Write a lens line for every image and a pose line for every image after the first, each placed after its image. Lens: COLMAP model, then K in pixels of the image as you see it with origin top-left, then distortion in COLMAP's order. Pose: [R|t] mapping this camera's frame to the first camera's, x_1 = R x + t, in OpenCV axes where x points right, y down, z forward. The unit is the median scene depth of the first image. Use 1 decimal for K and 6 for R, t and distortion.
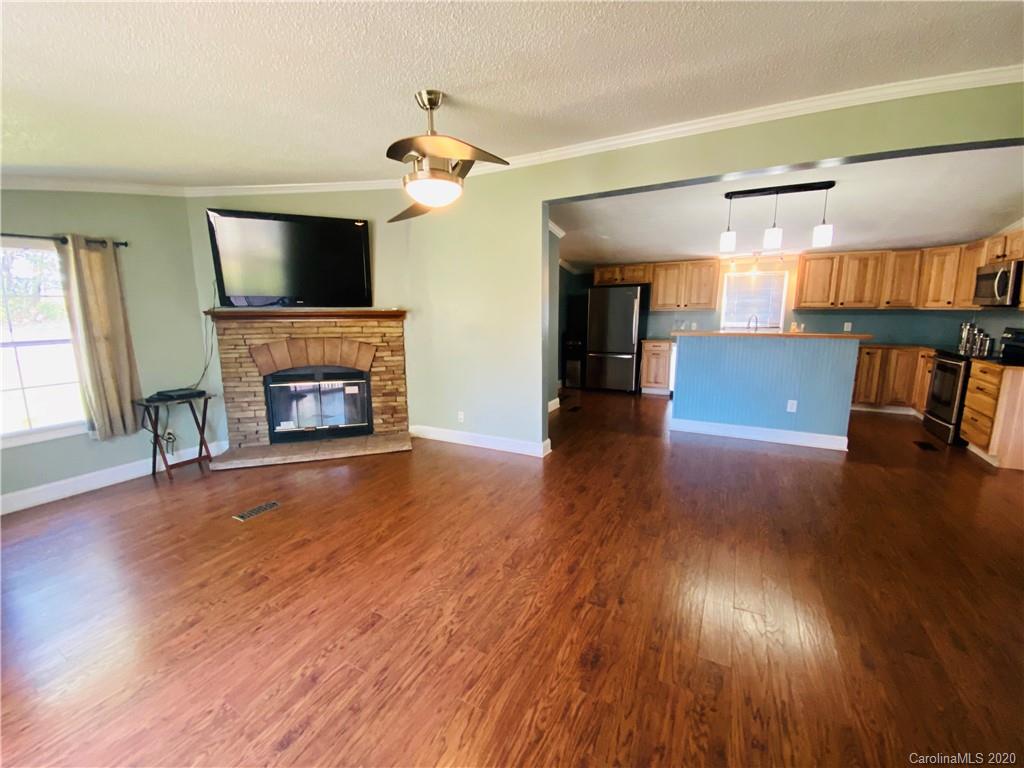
lens RADIAL K [[415.9, 0, 514.6], [0, 415.9, 382.0], [0, 0, 1]] dist [0.026401, -0.019822]
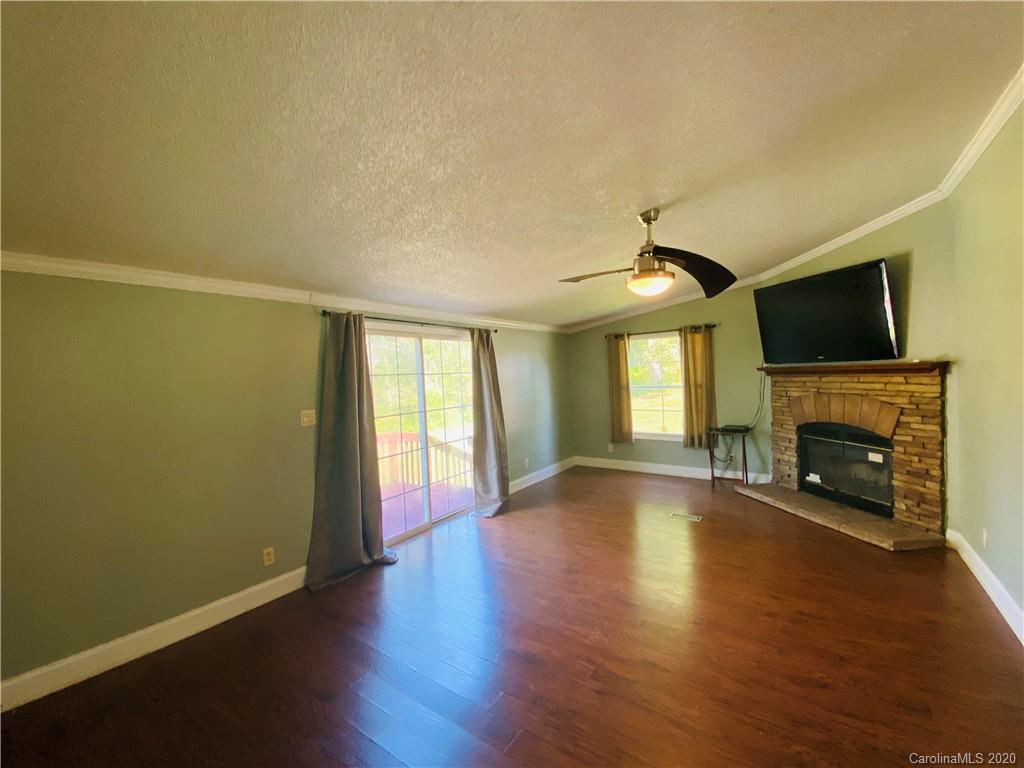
lens RADIAL K [[415.9, 0, 514.6], [0, 415.9, 382.0], [0, 0, 1]] dist [0.026401, -0.019822]
pose [[-0.121175, 0.029427, -0.992195, 0.553062], [-0.124170, 0.991260, 0.044564, -0.083002], [0.984834, 0.128601, -0.116462, 0.390272]]
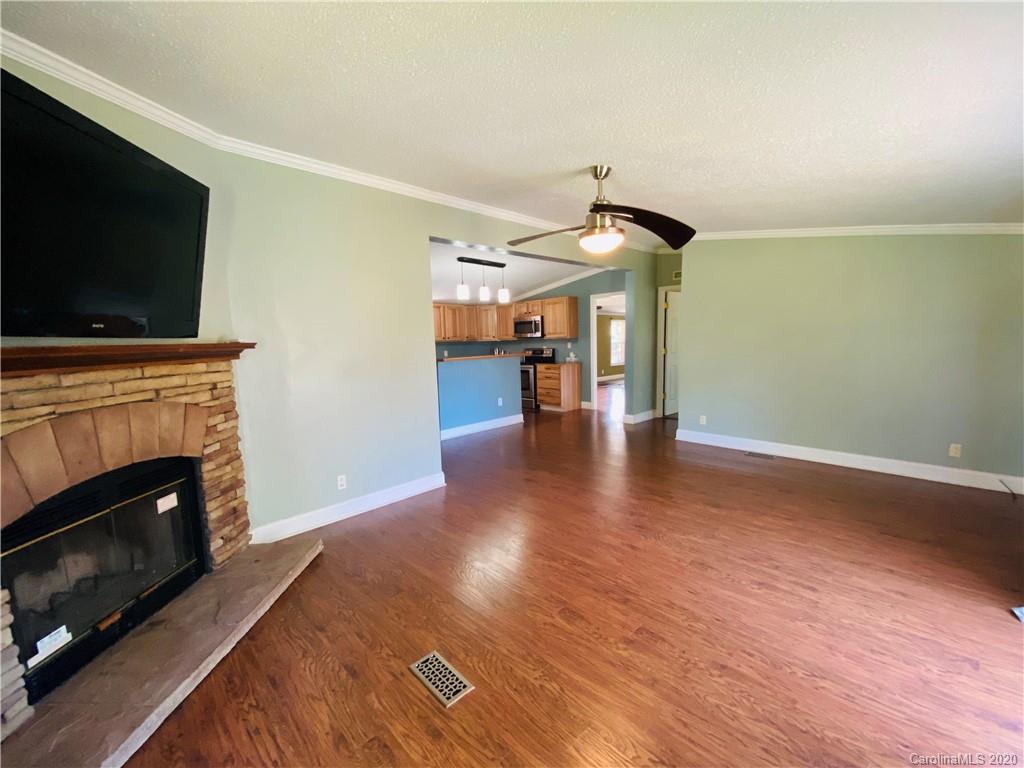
lens RADIAL K [[418.6, 0, 509.0], [0, 418.6, 382.9], [0, 0, 1]] dist [0.030860, -0.020664]
pose [[0.306868, -0.099751, 0.946510, -0.766631], [0.187003, 0.981426, 0.042802, -0.070338], [-0.933200, 0.163866, 0.319822, 0.461412]]
